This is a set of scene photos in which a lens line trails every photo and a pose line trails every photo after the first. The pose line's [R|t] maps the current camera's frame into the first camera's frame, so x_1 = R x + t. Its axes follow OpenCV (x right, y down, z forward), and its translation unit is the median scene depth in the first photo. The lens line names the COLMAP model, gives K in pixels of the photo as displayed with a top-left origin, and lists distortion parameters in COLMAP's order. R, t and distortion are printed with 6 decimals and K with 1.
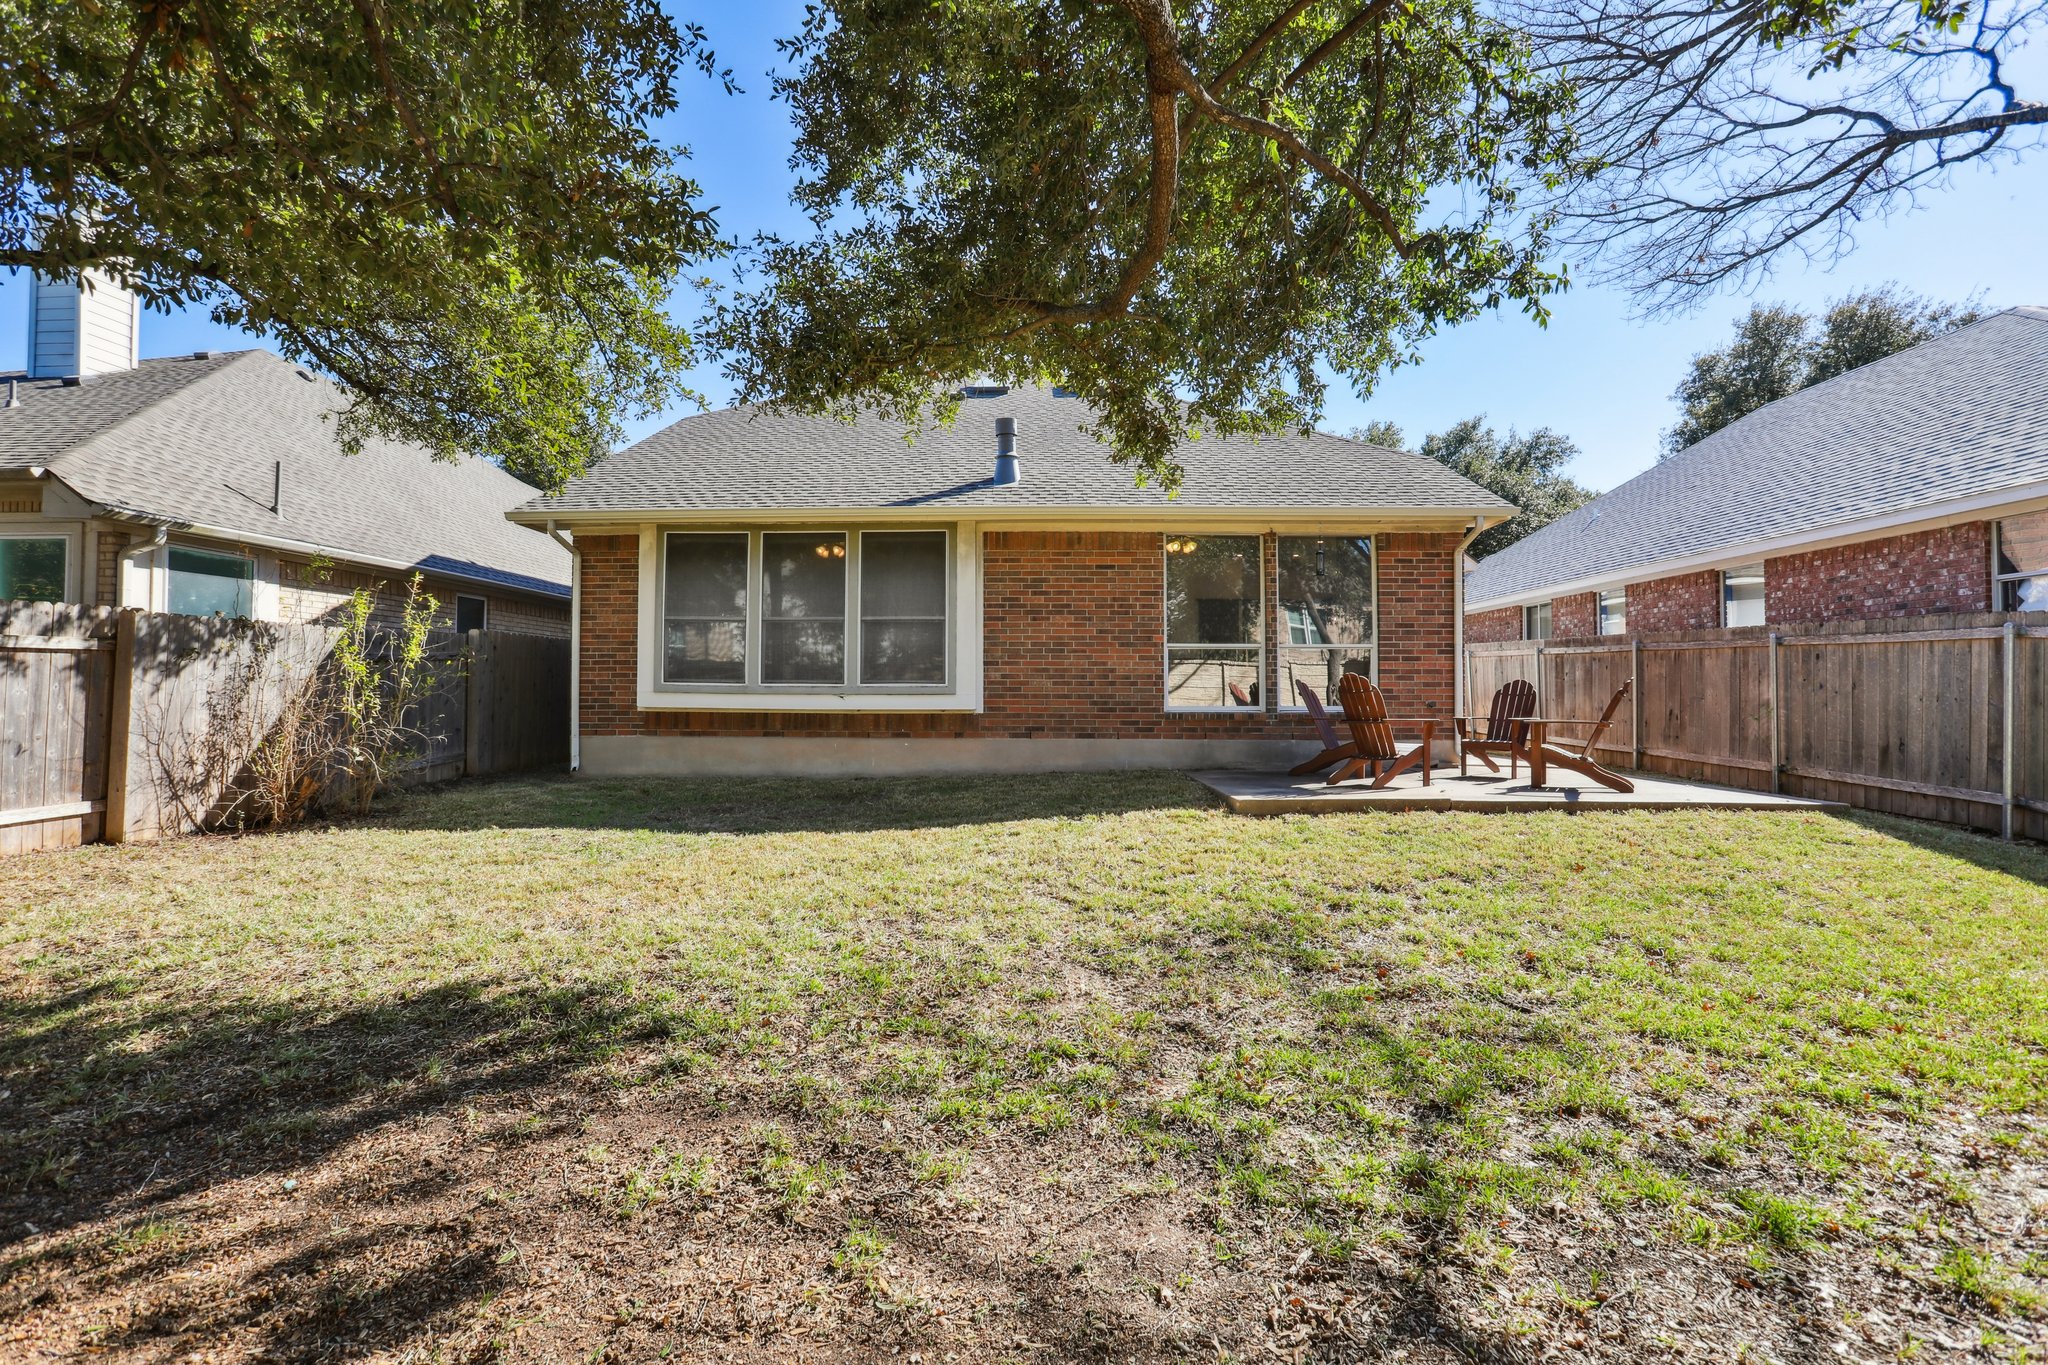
lens RADIAL K [[945.7, 0, 1015.5], [0, 945.7, 682.7], [0, 0, 1]] dist [-0.034020, 0.007114]
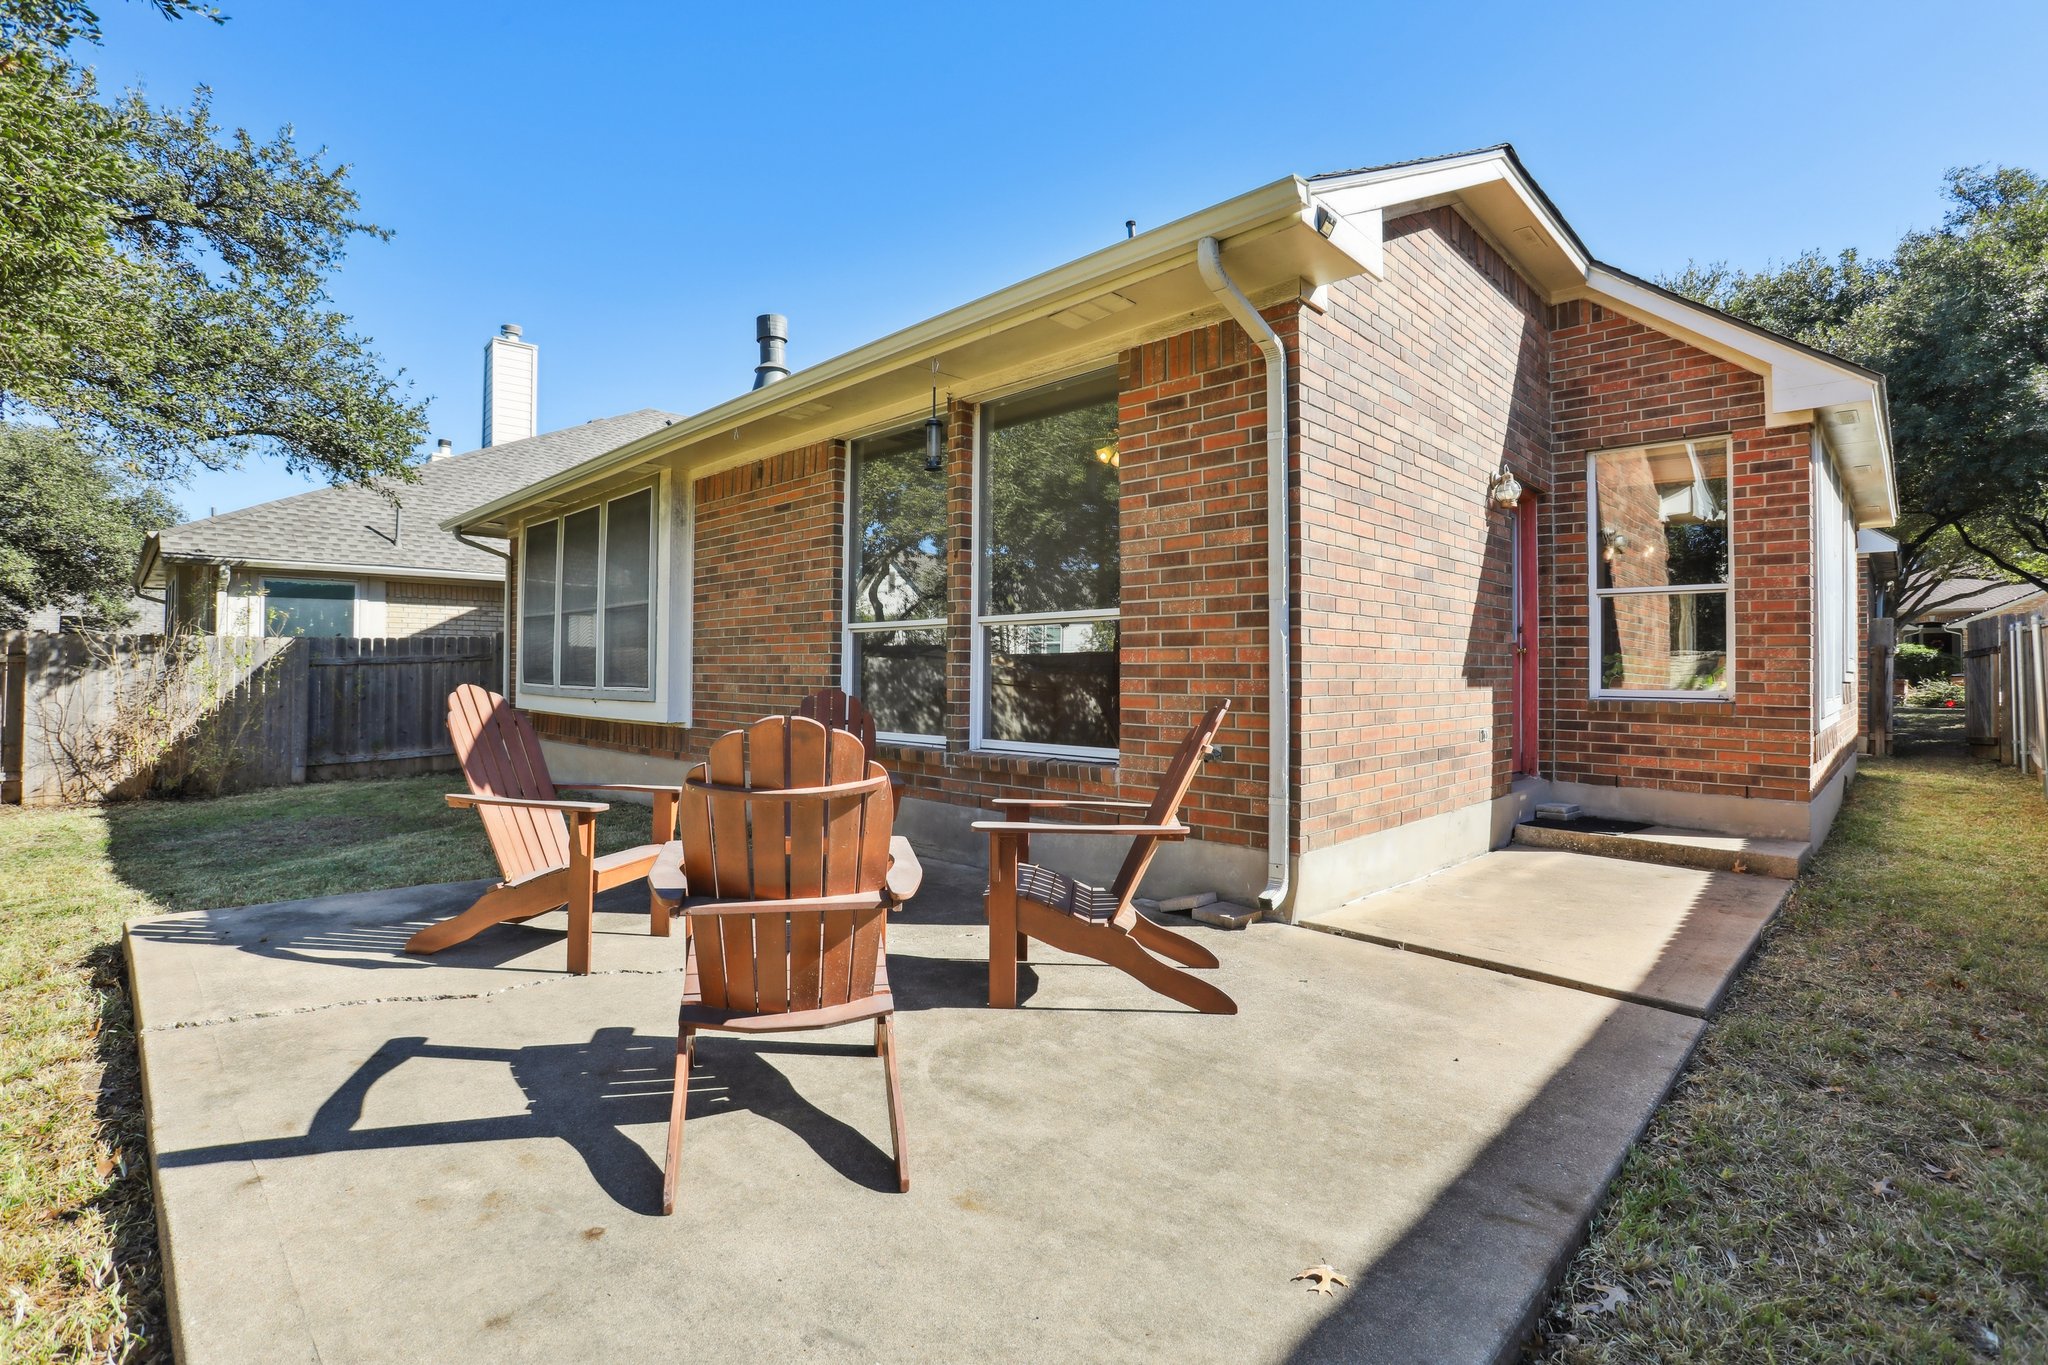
lens RADIAL K [[945.7, 0, 1022.7], [0, 945.7, 679.2], [0, 0, 1]] dist [-0.034020, 0.007114]
pose [[0.719365, 0.006018, -0.694607, 0.946317], [0.007343, 0.999841, 0.016267, -0.022385], [0.694594, -0.016803, 0.719206, 0.940154]]
